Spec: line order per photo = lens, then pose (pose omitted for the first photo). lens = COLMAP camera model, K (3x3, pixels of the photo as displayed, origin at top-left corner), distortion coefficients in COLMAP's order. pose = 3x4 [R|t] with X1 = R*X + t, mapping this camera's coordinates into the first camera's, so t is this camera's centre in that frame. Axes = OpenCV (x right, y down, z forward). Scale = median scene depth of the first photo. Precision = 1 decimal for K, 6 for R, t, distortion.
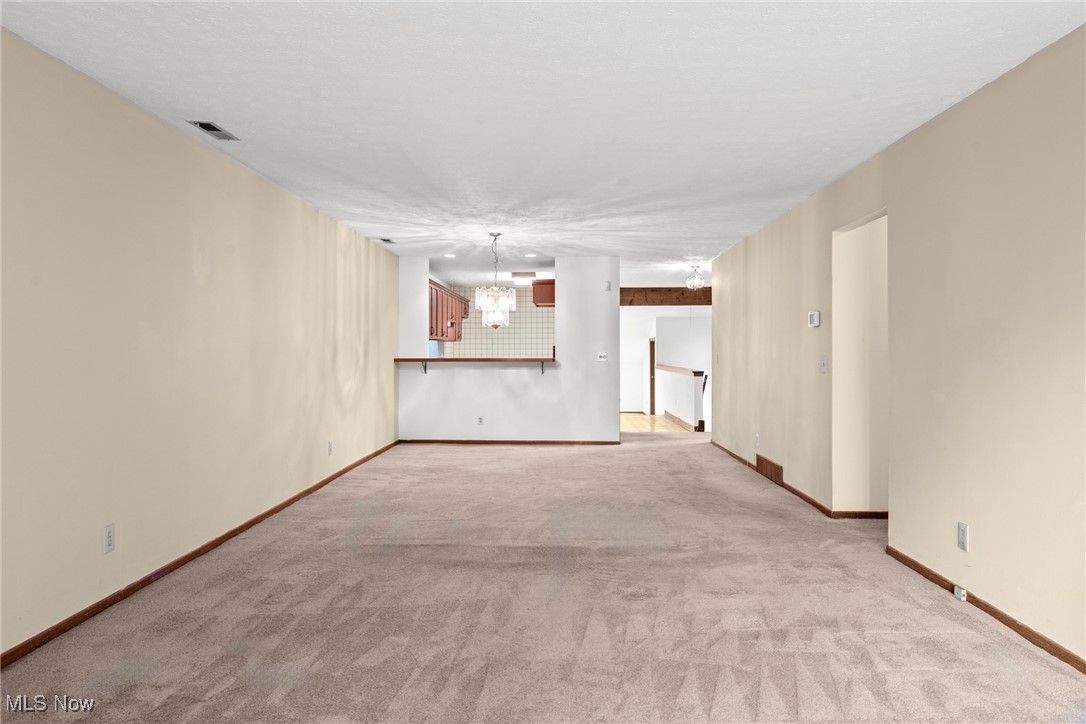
lens RADIAL K [[726.2, 0, 542.5], [0, 726.2, 340.2], [0, 0, 1]] dist [0.004060, 0.001650]
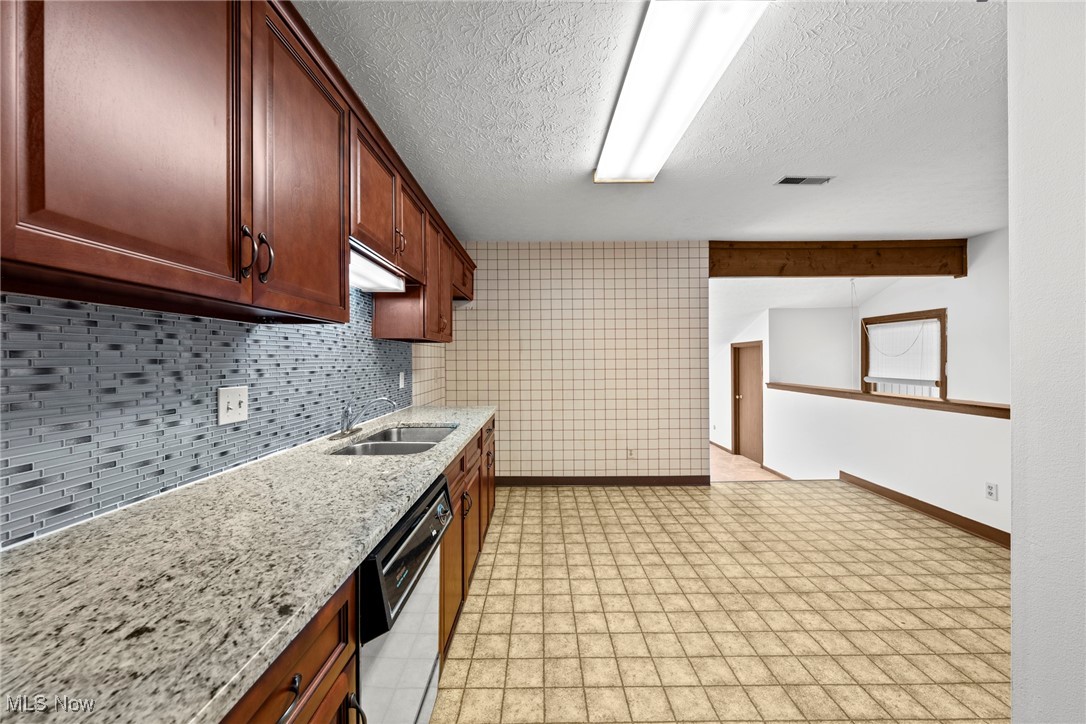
lens RADIAL K [[391.2, 0, 544.4], [0, 391.2, 357.3], [0, 0, 1]] dist [-0.005433, 0.000049]
pose [[0.999415, -0.004945, 0.033854, -0.119088], [0.004435, 0.999876, 0.015119, 0.011931], [-0.033925, -0.014960, 0.999312, 1.409920]]
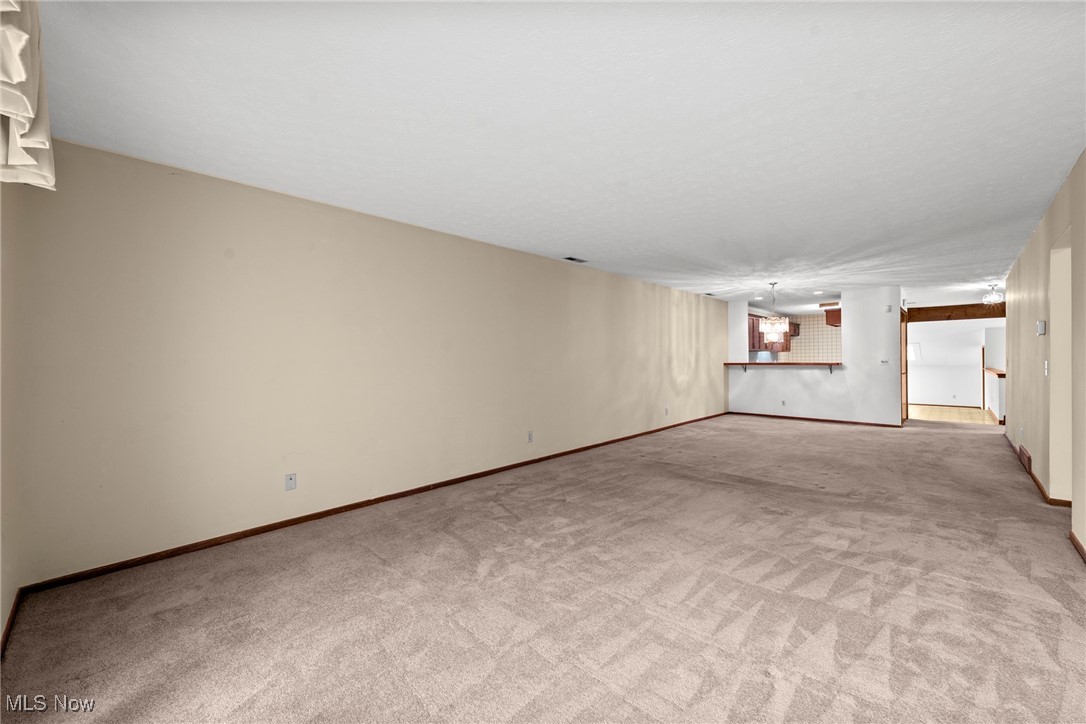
lens RADIAL K [[425.0, 0, 542.7], [0, 425.0, 357.8], [0, 0, 1]] dist [-0.000401, -0.000064]
pose [[0.737535, -0.009137, -0.675247, 0.195242], [0.018037, 0.999818, 0.006172, -0.000723], [0.675068, -0.016732, 0.737565, -0.011390]]
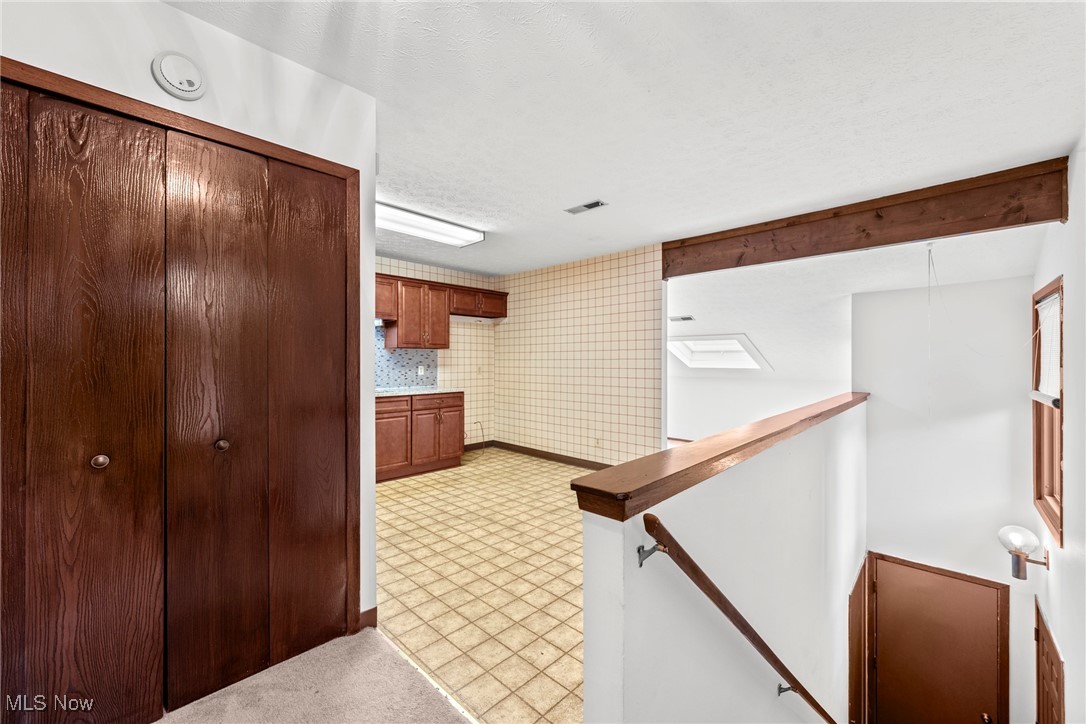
lens RADIAL K [[425.0, 0, 542.7], [0, 425.0, 357.8], [0, 0, 1]] dist [-0.000401, -0.000064]
pose [[0.742798, -0.002965, -0.669509, 0.412882], [0.012391, 0.999880, 0.009318, 0.013076], [0.669401, -0.015217, 0.742745, 1.389604]]
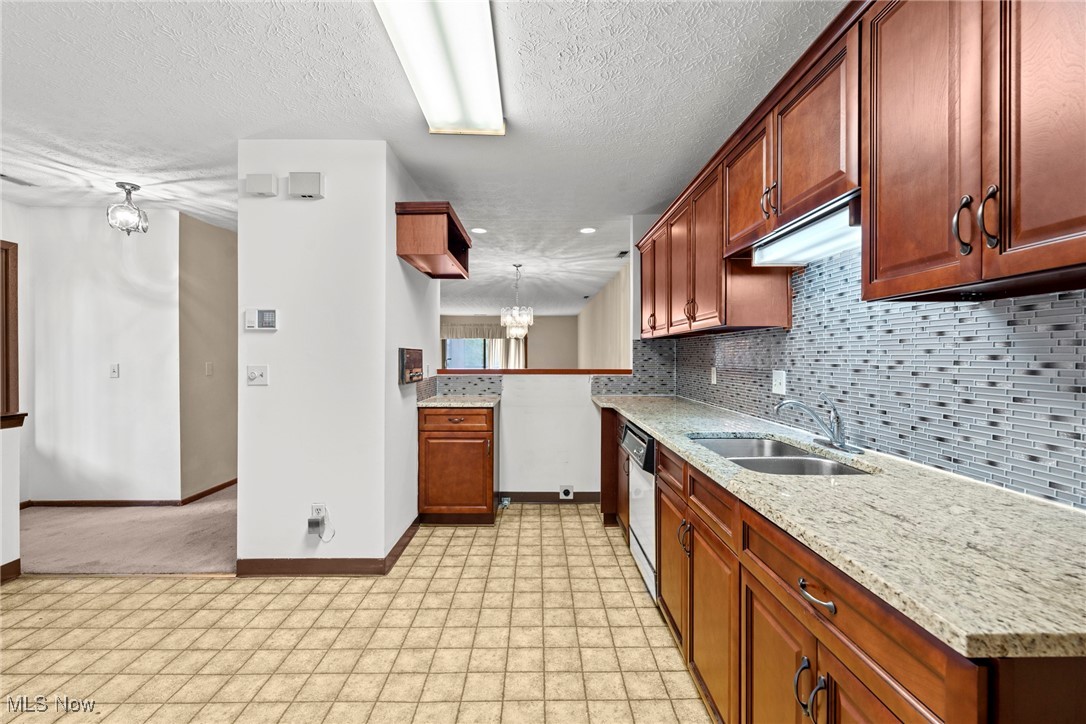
lens RADIAL K [[478.4, 0, 543.0], [0, 478.4, 362.0], [0, 0, 1]] dist [-0.001036, -0.000256]
pose [[-0.999381, -0.001442, -0.035161, -0.080791], [-0.001088, 0.999949, -0.010078, 0.024743], [0.035174, -0.010034, -0.999331, 1.906412]]
